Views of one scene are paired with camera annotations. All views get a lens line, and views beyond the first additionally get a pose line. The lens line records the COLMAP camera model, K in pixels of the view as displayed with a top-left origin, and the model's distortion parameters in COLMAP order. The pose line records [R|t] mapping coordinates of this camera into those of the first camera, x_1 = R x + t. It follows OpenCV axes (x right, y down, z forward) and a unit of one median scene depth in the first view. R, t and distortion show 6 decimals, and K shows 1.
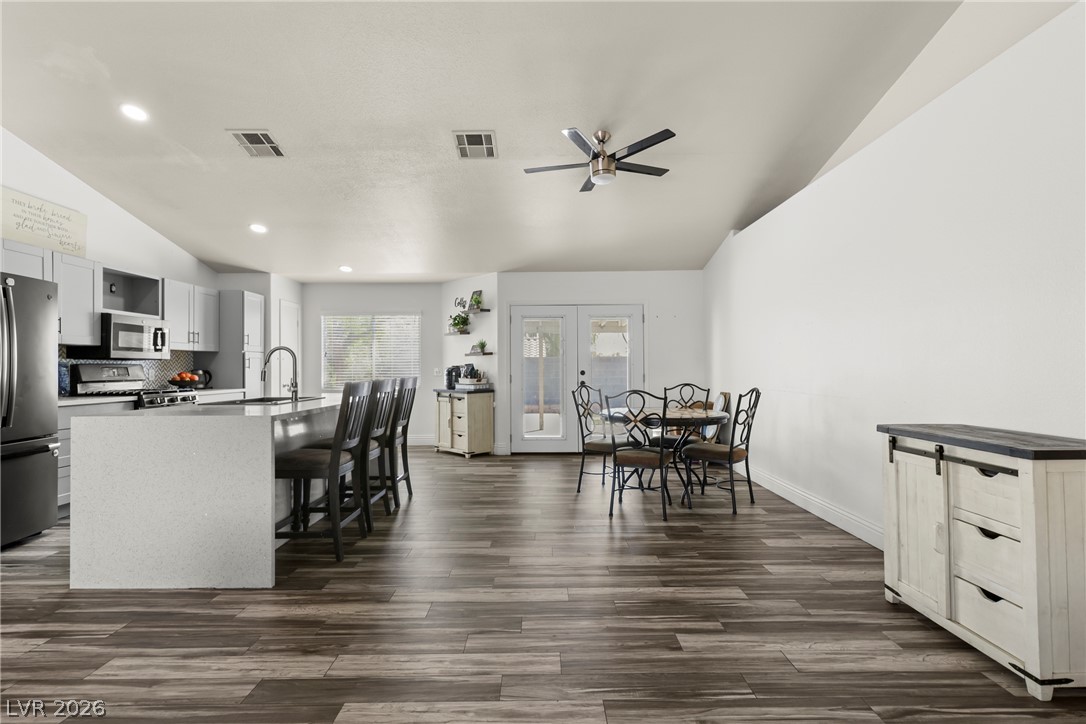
lens RADIAL K [[511.2, 0, 550.3], [0, 511.2, 361.3], [0, 0, 1]] dist [-0.001190, -0.003571]
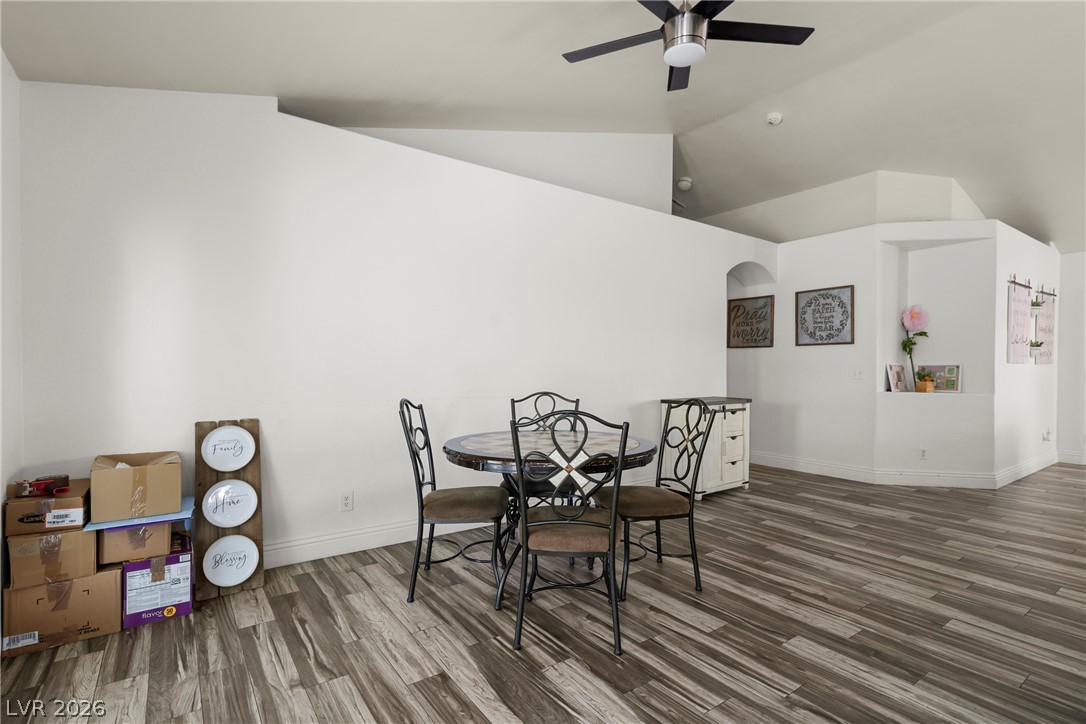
lens RADIAL K [[511.2, 0, 543.0], [0, 511.2, 373.4], [0, 0, 1]] dist [-0.001190, -0.003571]
pose [[-0.562391, -0.008591, 0.826827, -0.254543], [-0.012855, 0.999916, 0.001646, 0.016177], [-0.826771, -0.009703, -0.562454, 1.247995]]
